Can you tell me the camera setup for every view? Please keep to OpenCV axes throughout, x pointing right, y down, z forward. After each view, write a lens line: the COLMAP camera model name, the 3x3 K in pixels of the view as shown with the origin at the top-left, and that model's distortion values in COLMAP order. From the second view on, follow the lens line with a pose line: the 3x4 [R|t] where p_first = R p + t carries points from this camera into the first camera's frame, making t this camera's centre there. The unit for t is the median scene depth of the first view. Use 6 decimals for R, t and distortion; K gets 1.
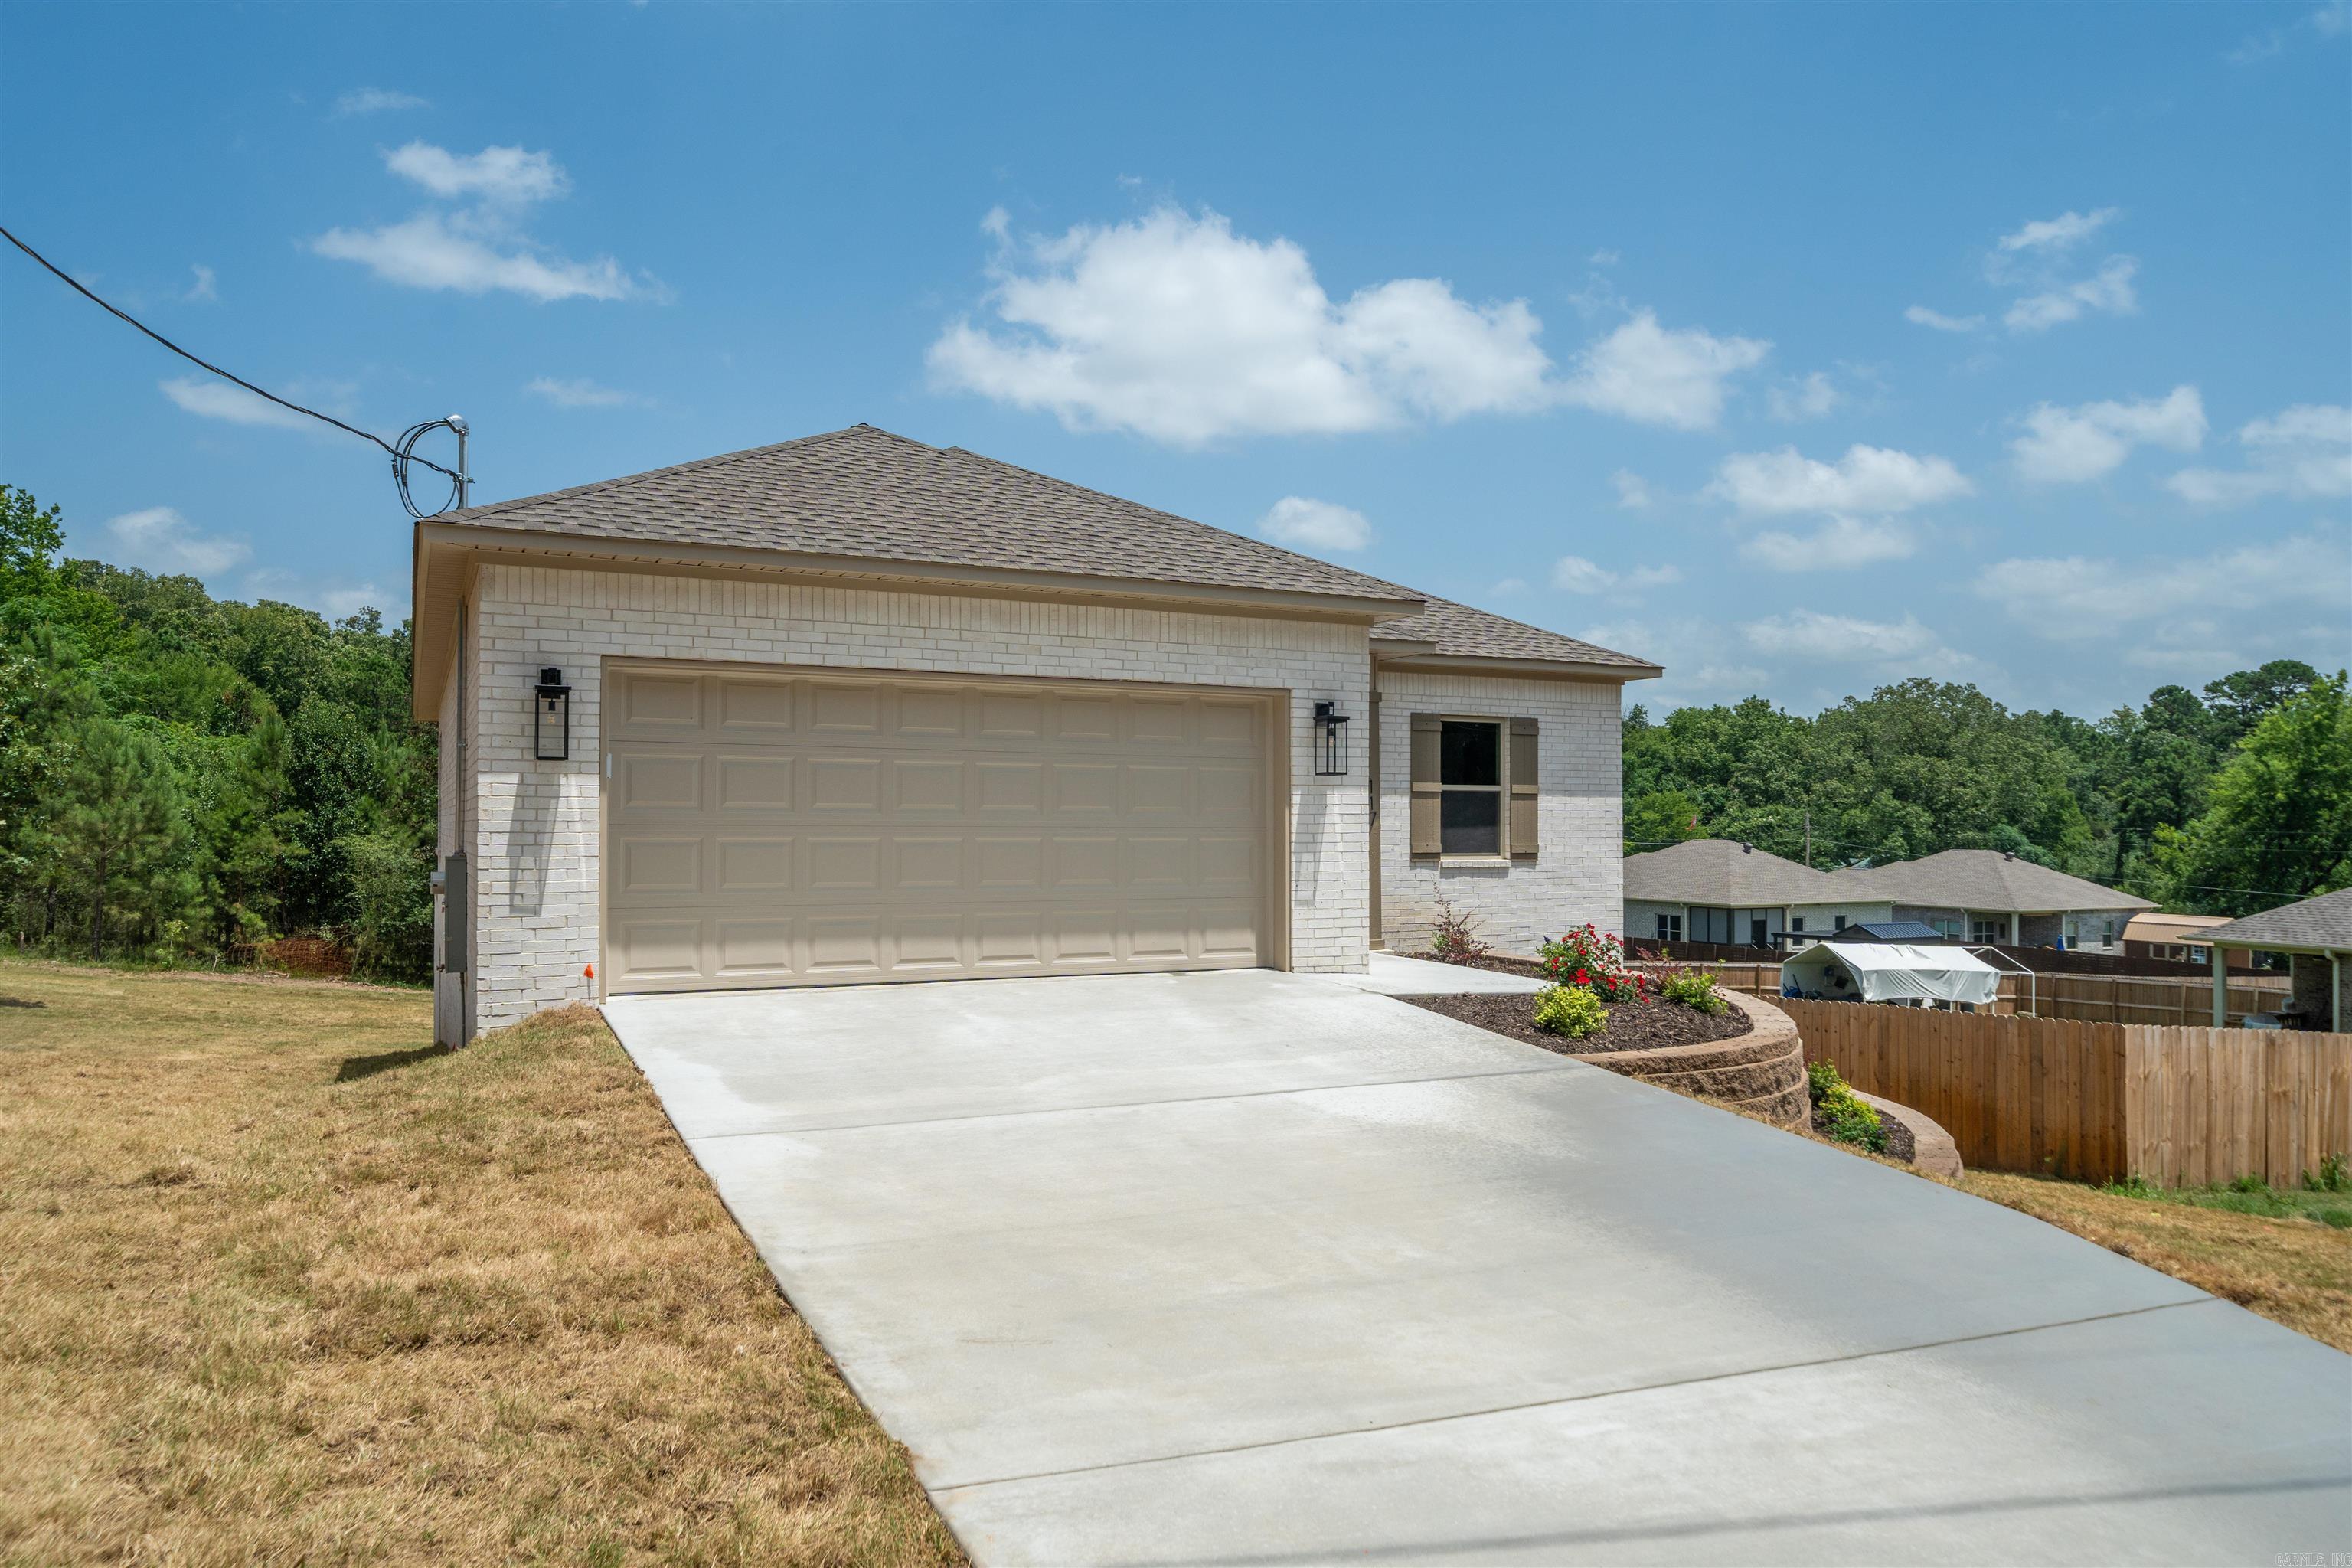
lens RADIAL K [[1549.2, 0, 1176.0], [0, 1549.2, 784.0], [0, 0, 1]] dist [0.010344, -0.000355]
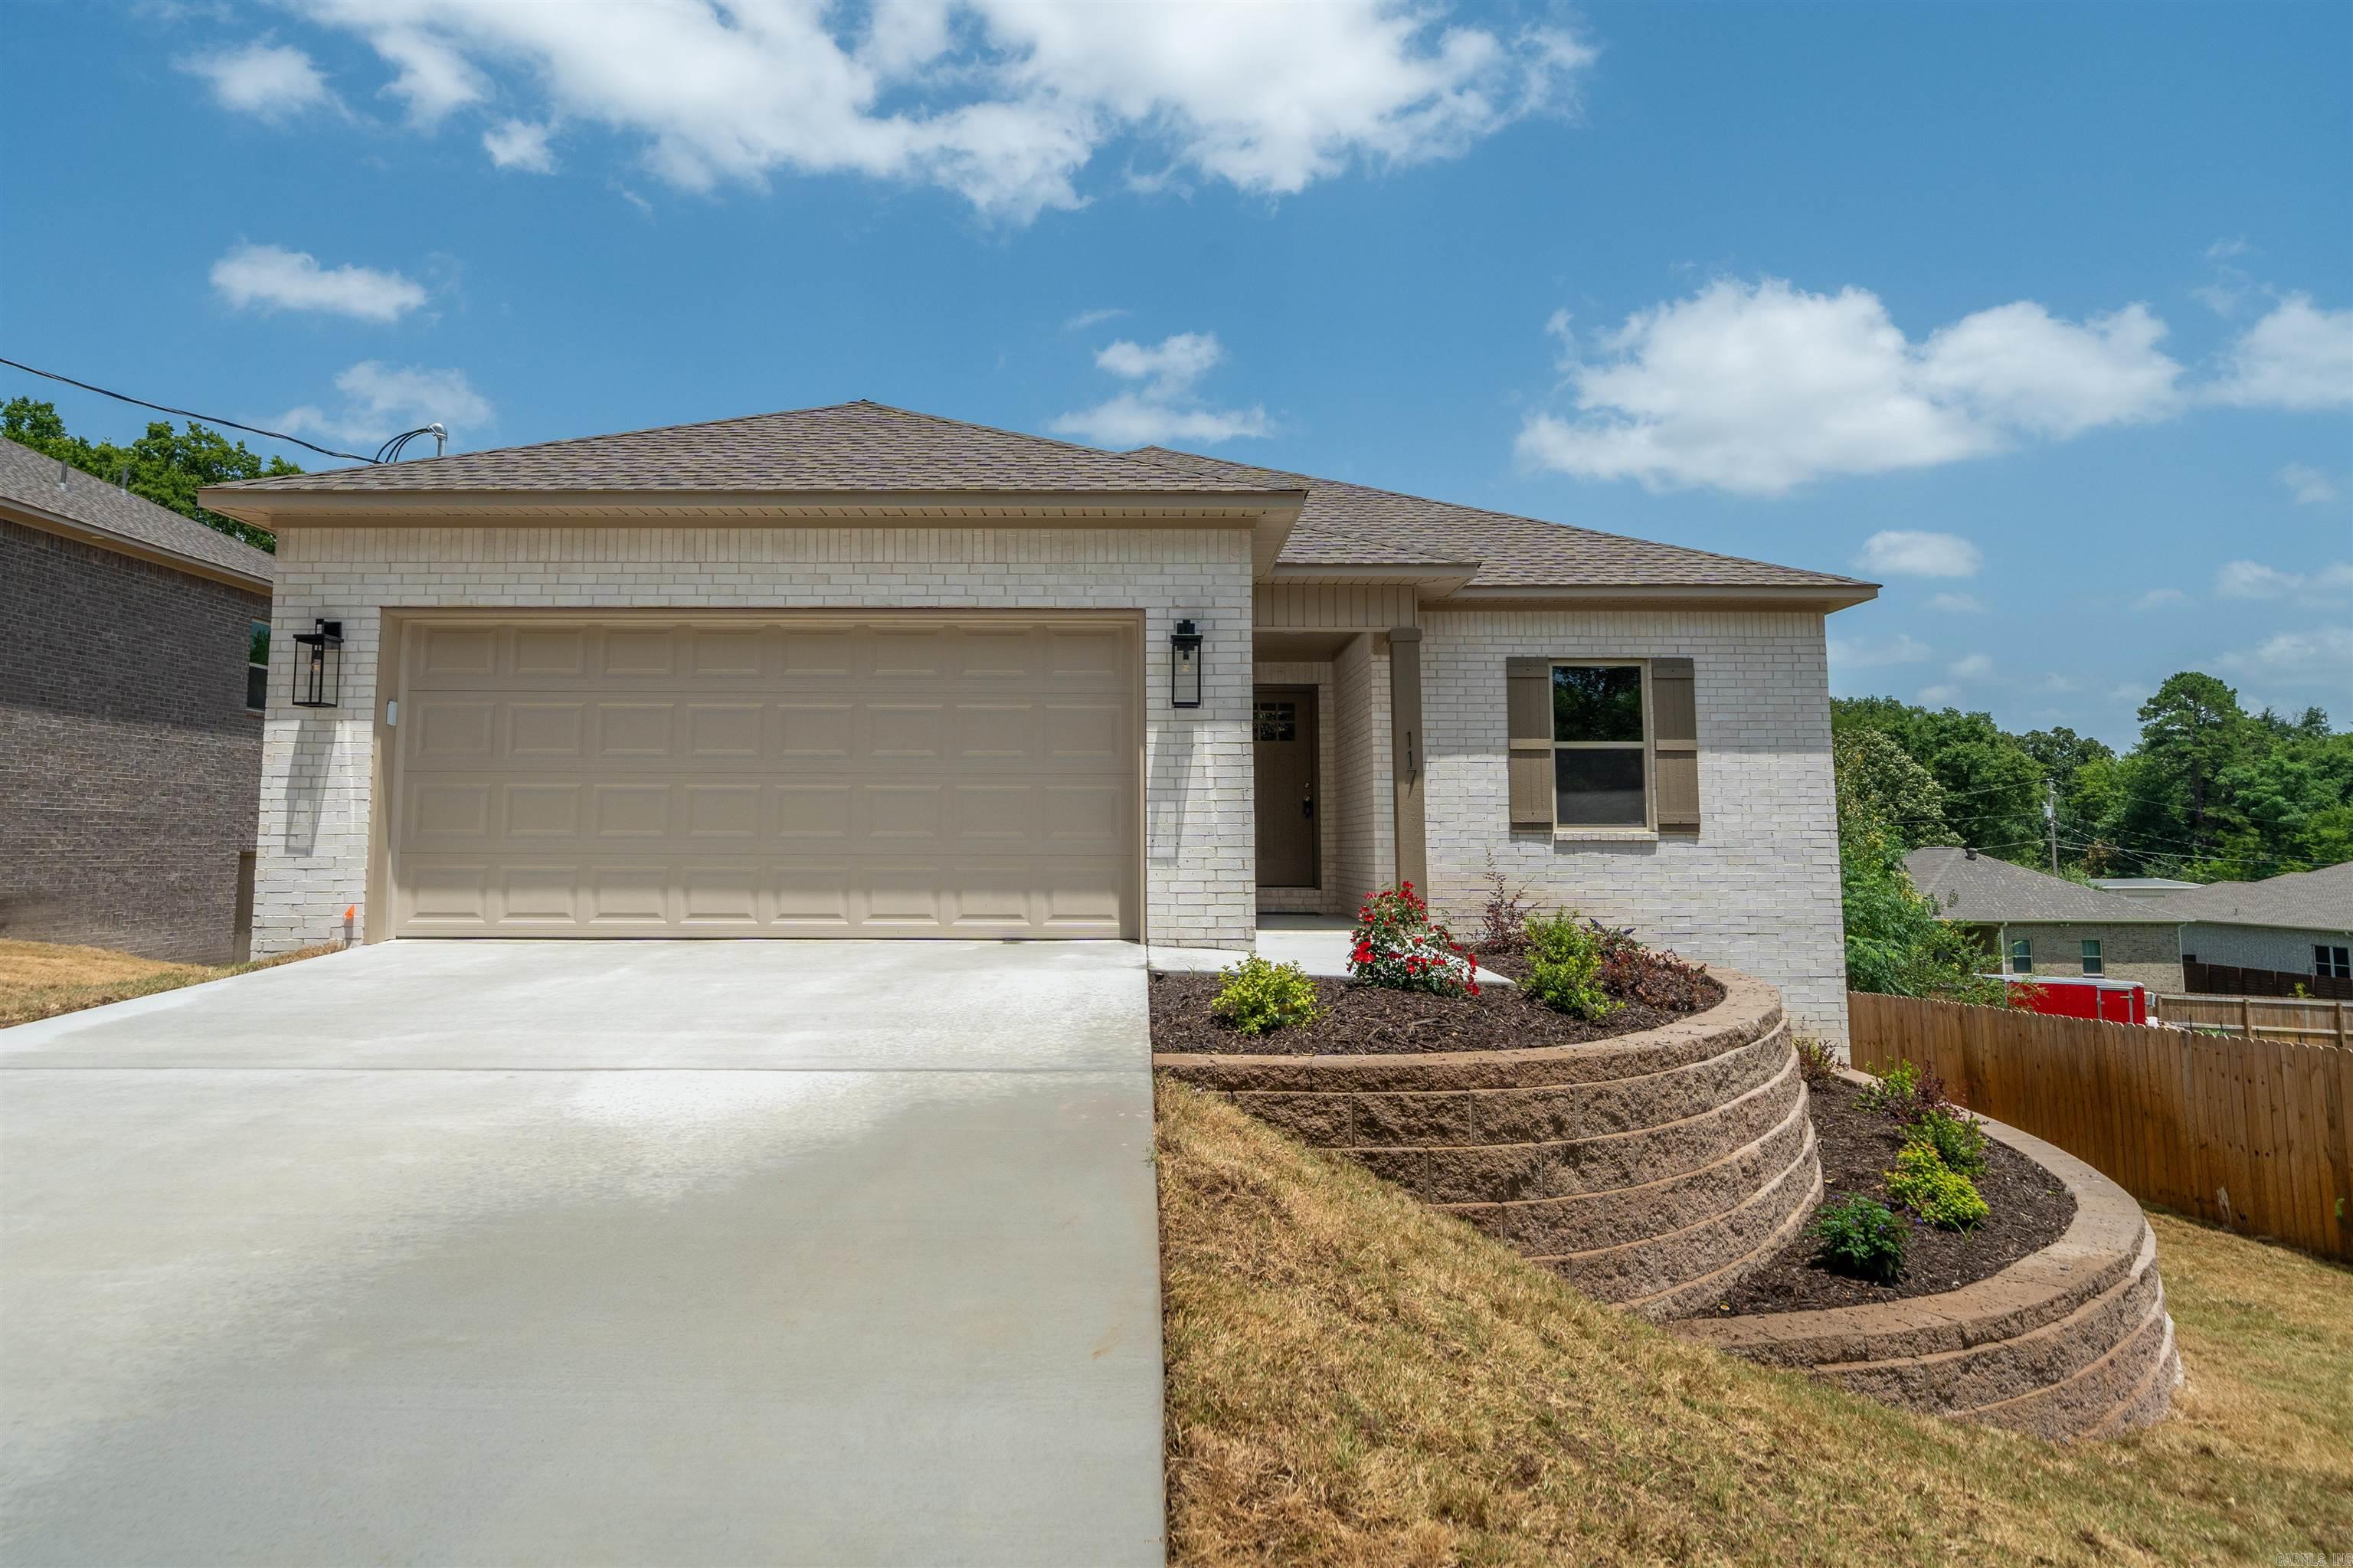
lens RADIAL K [[1311.3, 0, 1177.4], [0, 1311.3, 691.3], [0, 0, 1]] dist [-0.023476, 0.043400]
pose [[0.900249, -0.056514, -0.431692, 0.399150], [0.013894, 0.994764, -0.101253, 0.057316], [0.435154, 0.085155, 0.896320, 0.364783]]
